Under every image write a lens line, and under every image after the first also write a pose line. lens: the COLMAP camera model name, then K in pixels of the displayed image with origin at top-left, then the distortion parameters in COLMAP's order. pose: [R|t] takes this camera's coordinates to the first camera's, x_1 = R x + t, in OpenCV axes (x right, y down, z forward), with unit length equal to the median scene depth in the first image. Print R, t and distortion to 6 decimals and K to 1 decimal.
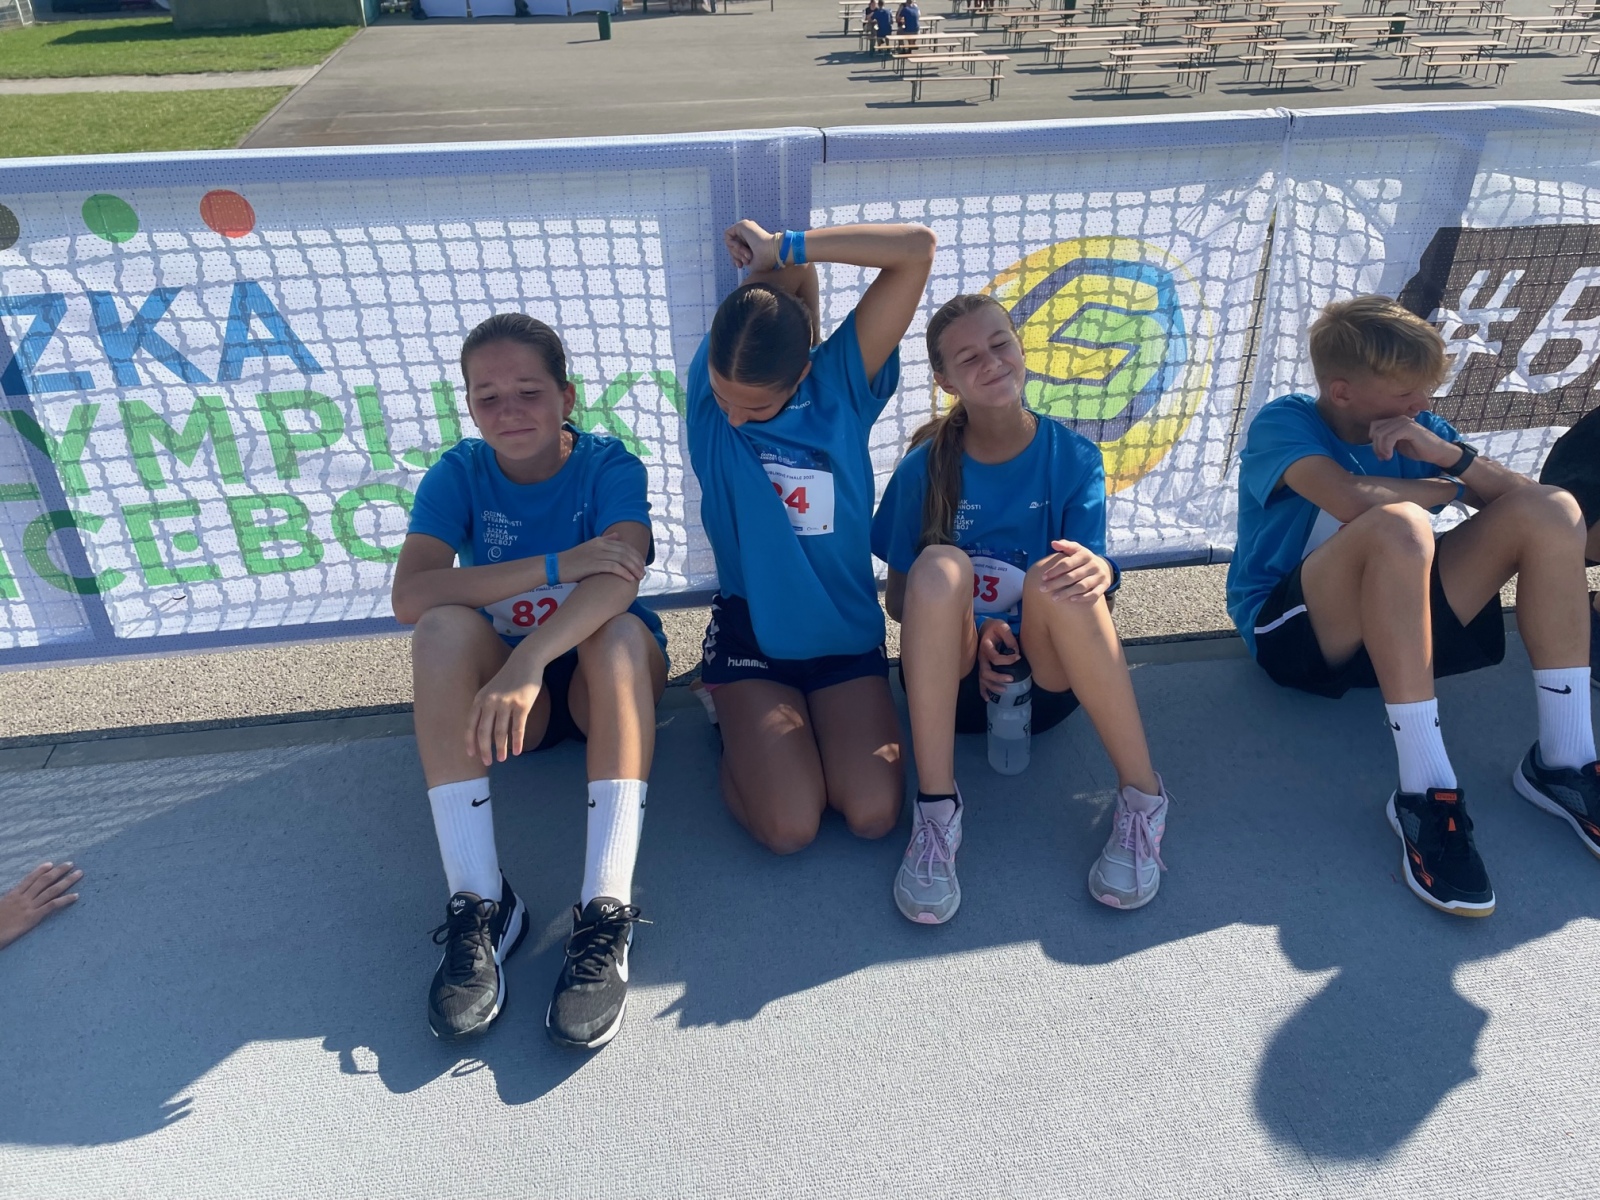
lens RADIAL K [[1201.4, 0, 802.1], [0, 1201.4, 588.0], [0, 0, 1]] dist [0.086068, -0.111779]
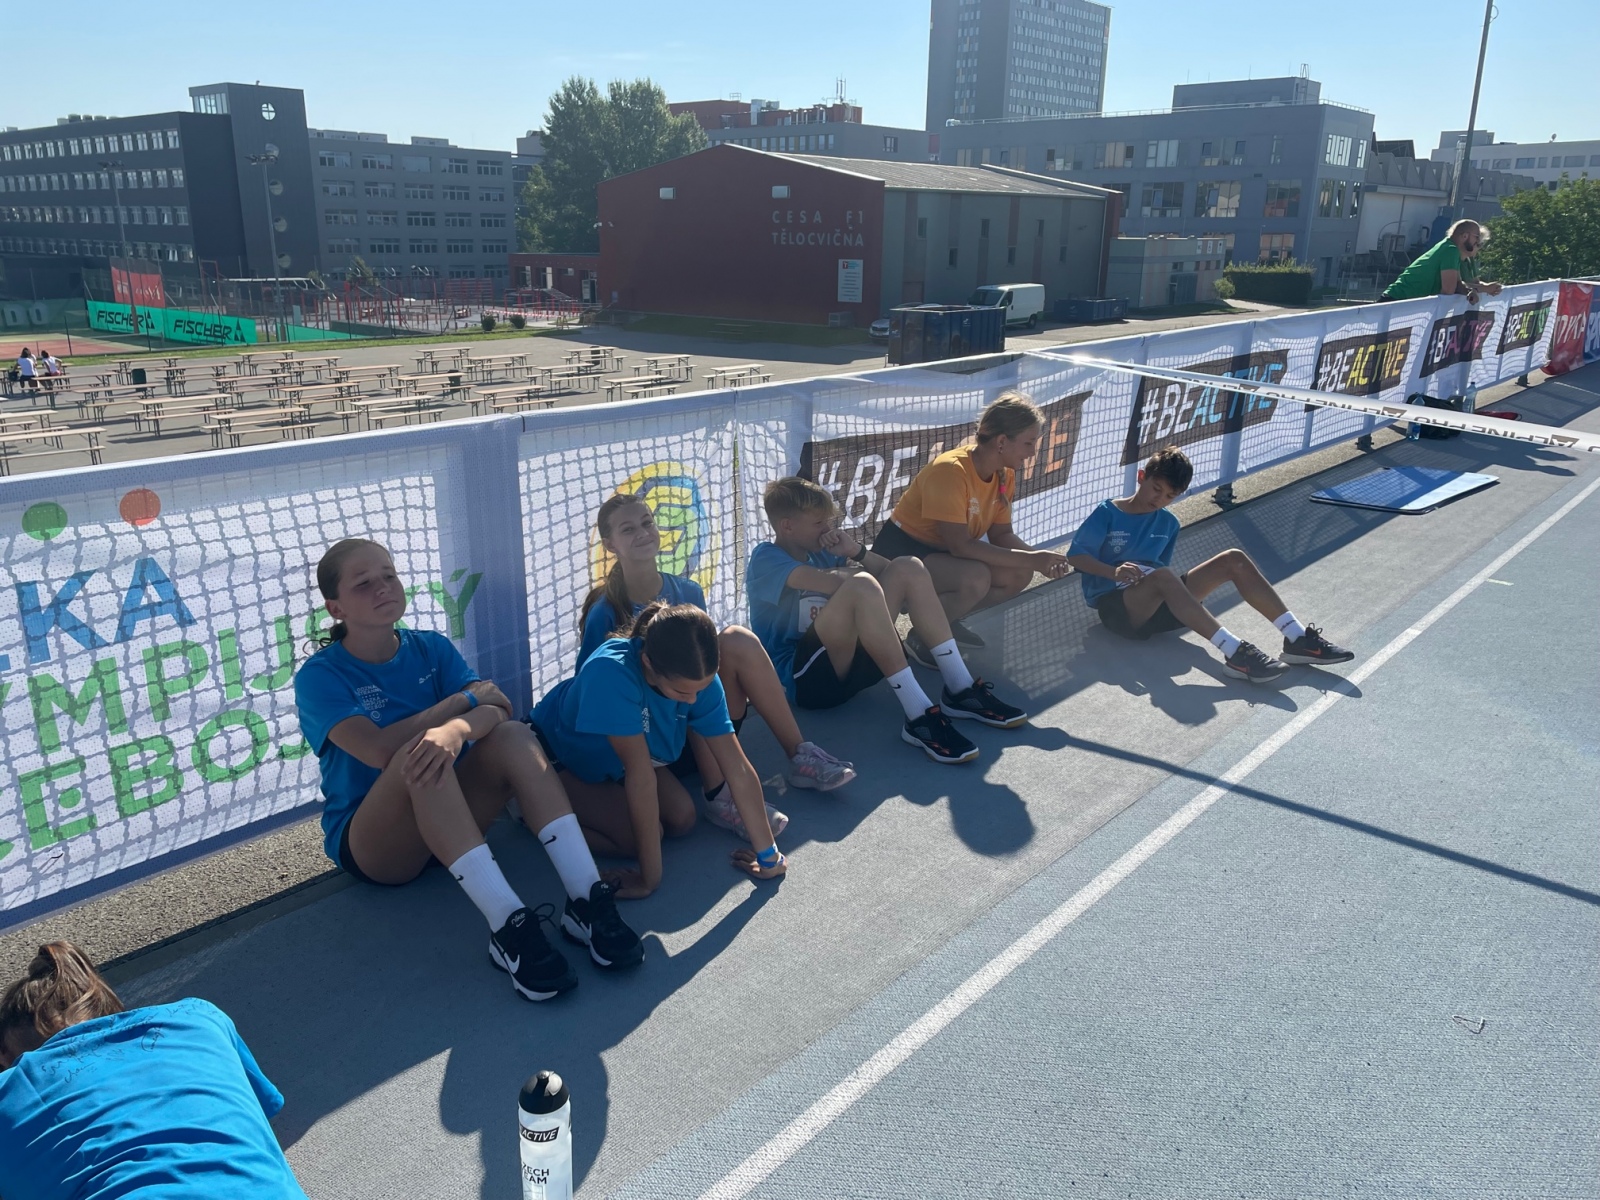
lens RADIAL K [[1201.4, 0, 802.1], [0, 1201.4, 588.0], [0, 0, 1]] dist [0.086068, -0.111779]
pose [[0.749222, -0.170759, 0.639928, -0.687006], [0.334932, 0.931229, -0.143645, 0.170249], [-0.571390, 0.321954, 0.754890, -0.304108]]
